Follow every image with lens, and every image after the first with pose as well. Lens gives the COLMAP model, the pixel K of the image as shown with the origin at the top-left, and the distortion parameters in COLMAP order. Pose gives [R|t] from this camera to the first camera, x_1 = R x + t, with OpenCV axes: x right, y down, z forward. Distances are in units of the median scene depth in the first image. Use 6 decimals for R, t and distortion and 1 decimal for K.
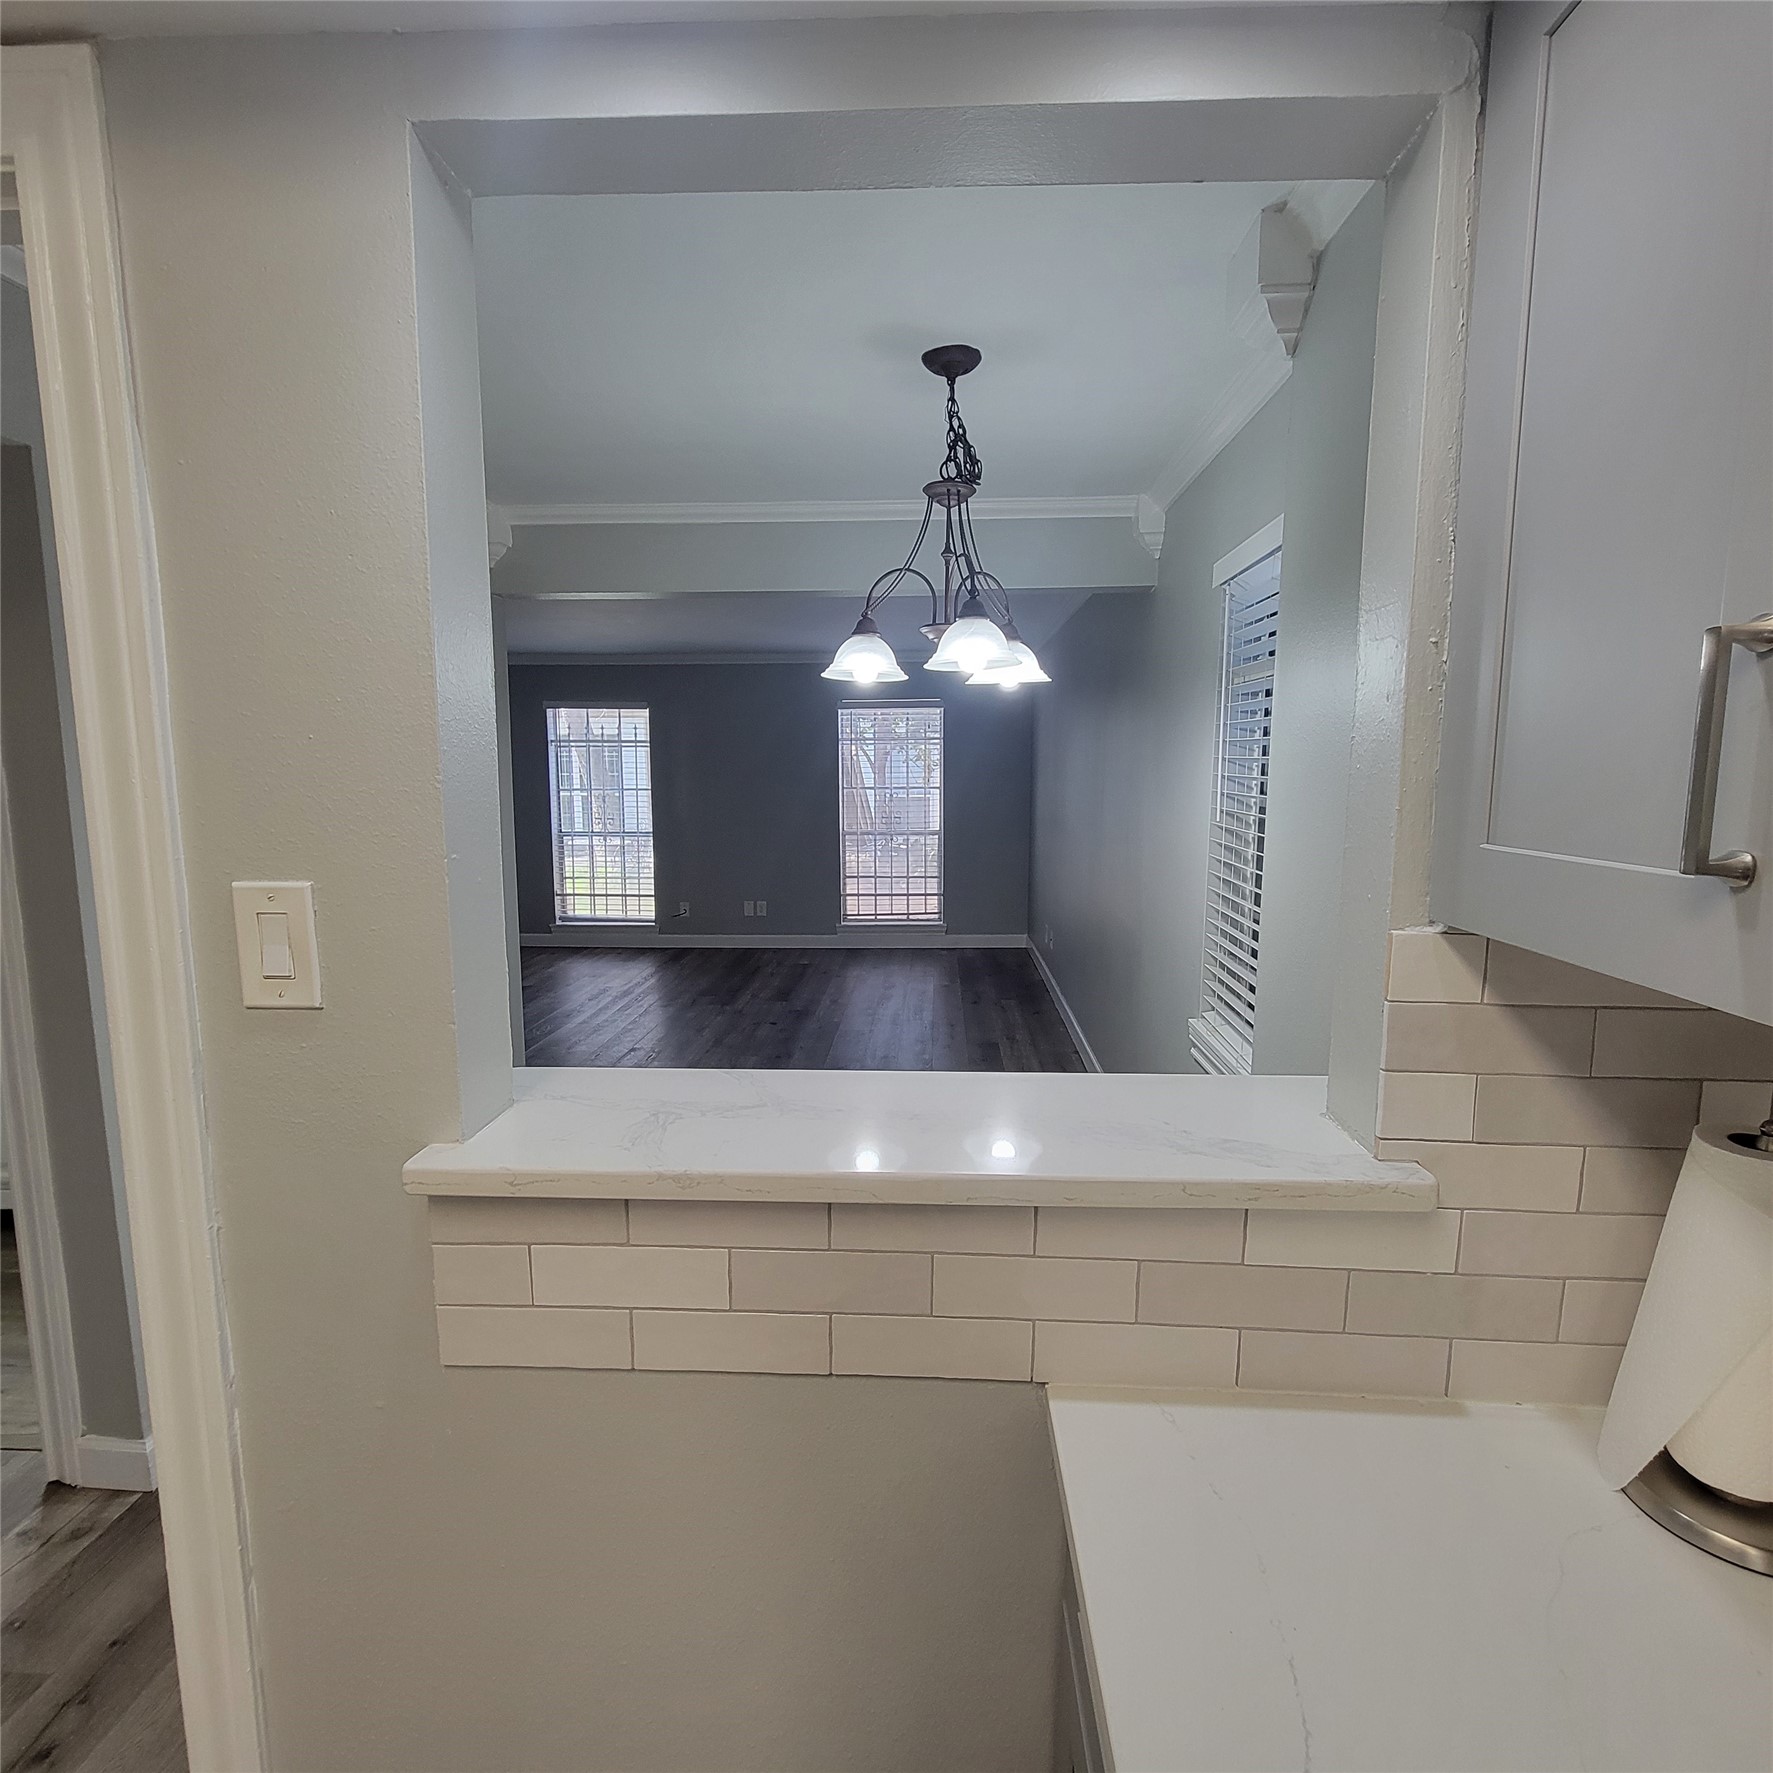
lens RADIAL K [[961.0, 0, 893.7], [0, 961.0, 892.8], [0, 0, 1]] dist [0.002318, -0.001622]
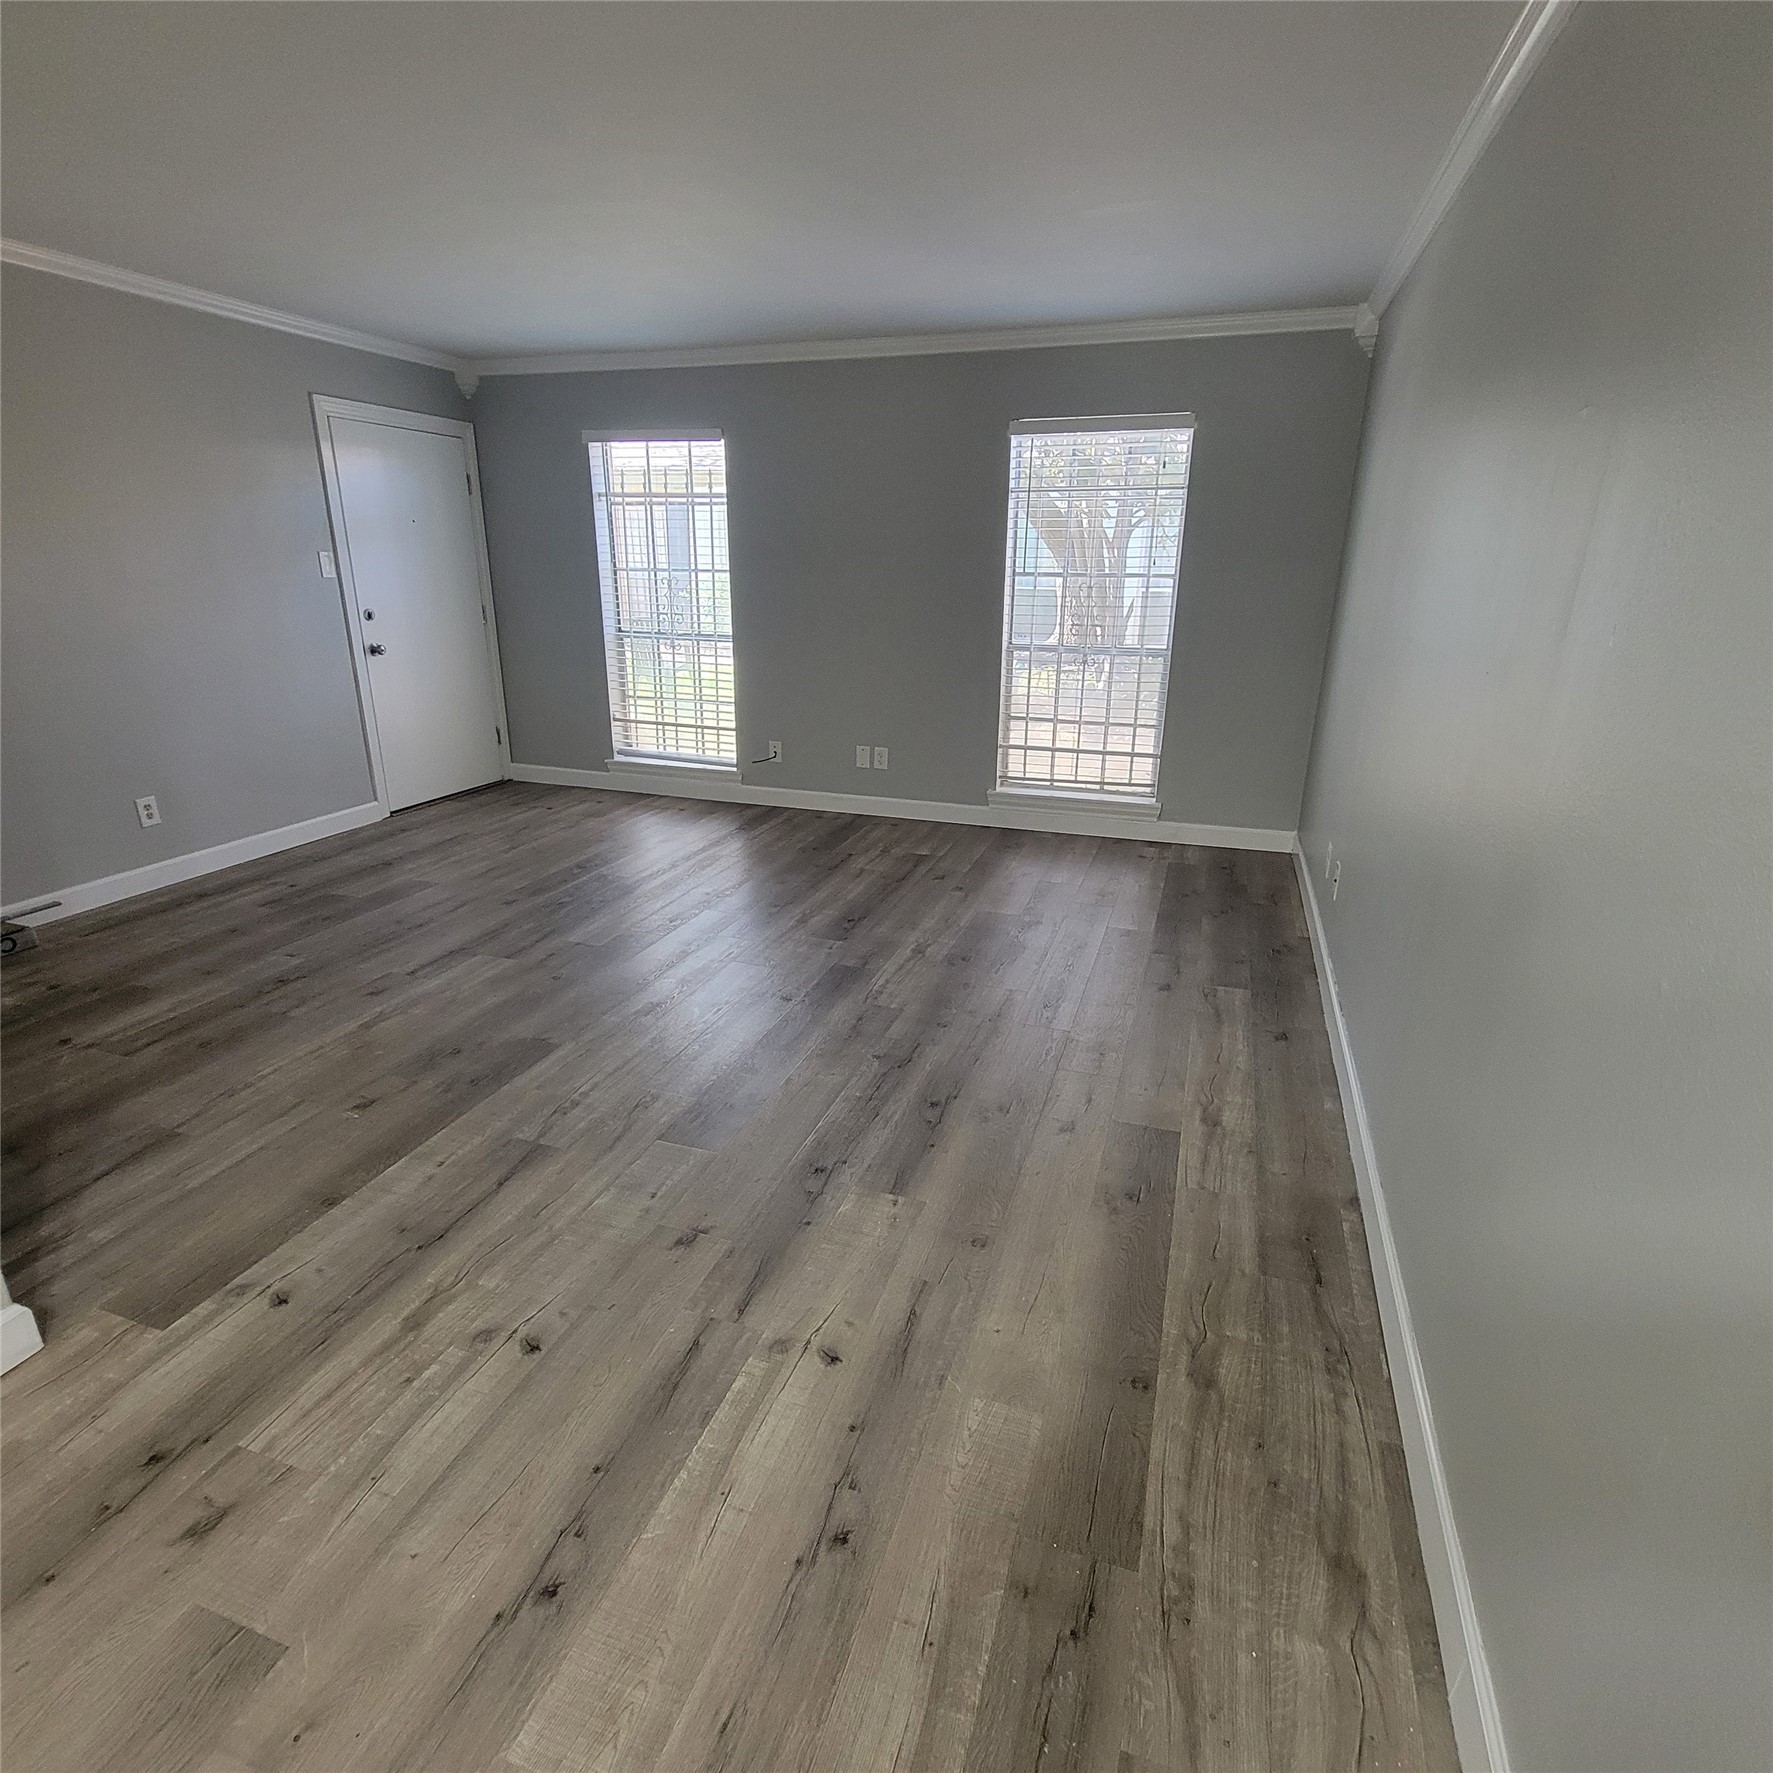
lens RADIAL K [[961.0, 0, 893.7], [0, 961.0, 892.8], [0, 0, 1]] dist [0.002318, -0.001622]
pose [[0.960562, 0.103740, -0.257988, 0.054393], [-0.052100, 0.978514, 0.199489, -0.026533], [0.273140, -0.178181, 0.945329, 0.349413]]
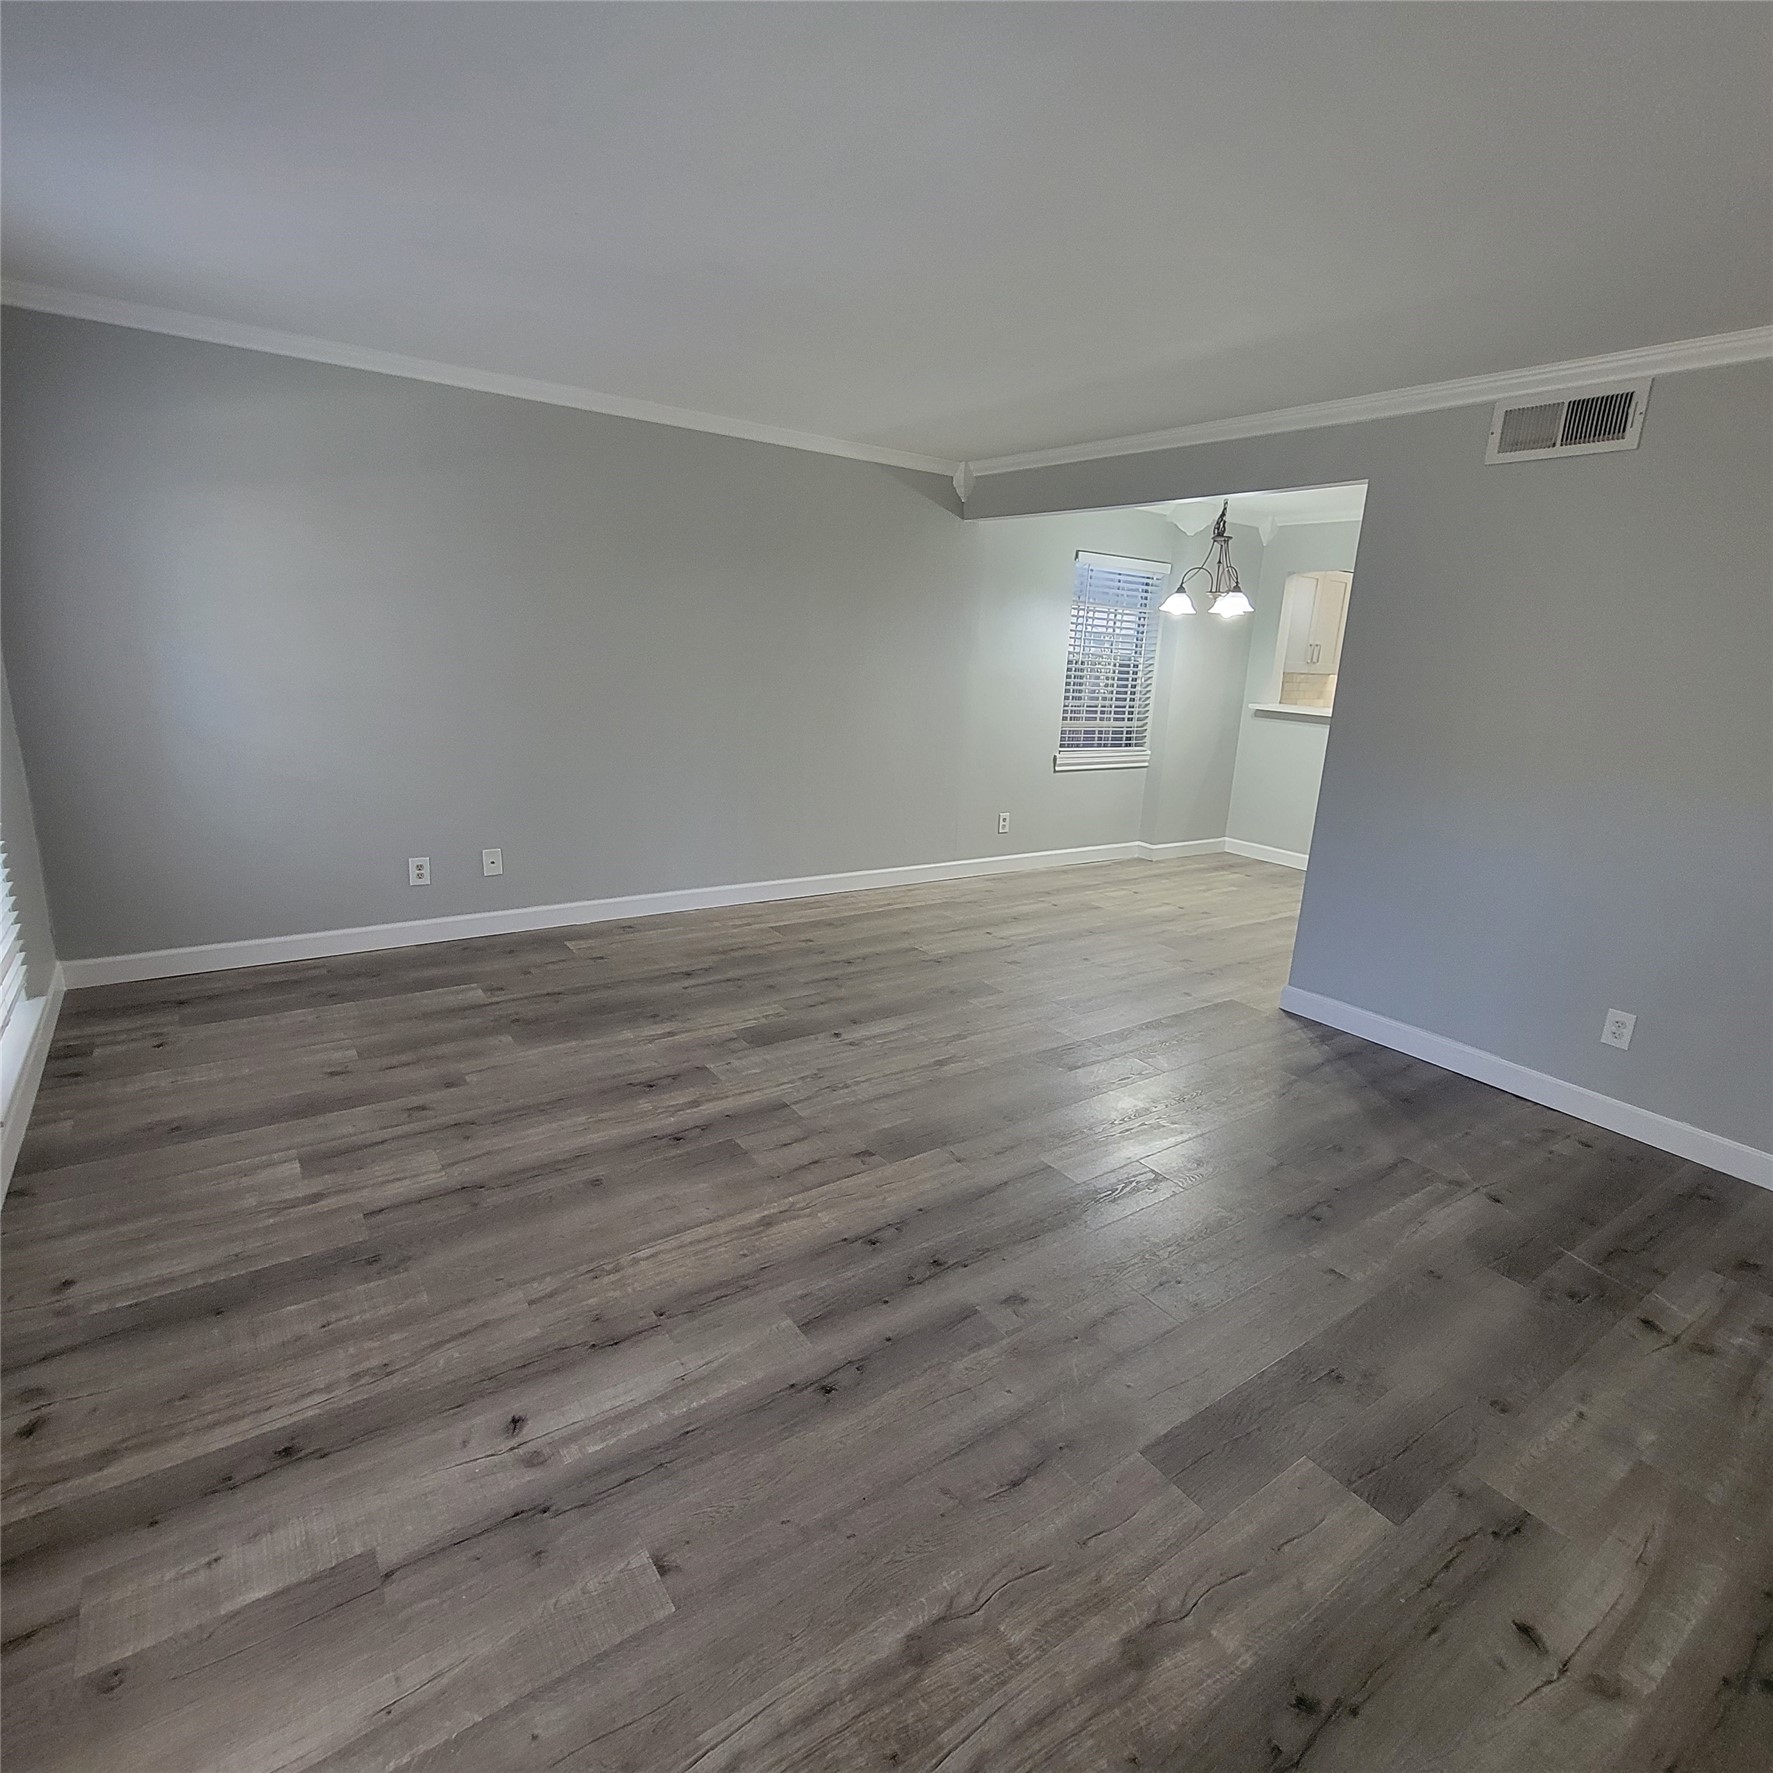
lens RADIAL K [[961.0, 0, 893.7], [0, 961.0, 892.8], [0, 0, 1]] dist [0.002318, -0.001622]
pose [[-0.610967, -0.233248, 0.756515, -0.411947], [0.061175, 0.938843, 0.338868, -0.111510], [-0.789289, 0.253317, -0.559333, 0.901863]]
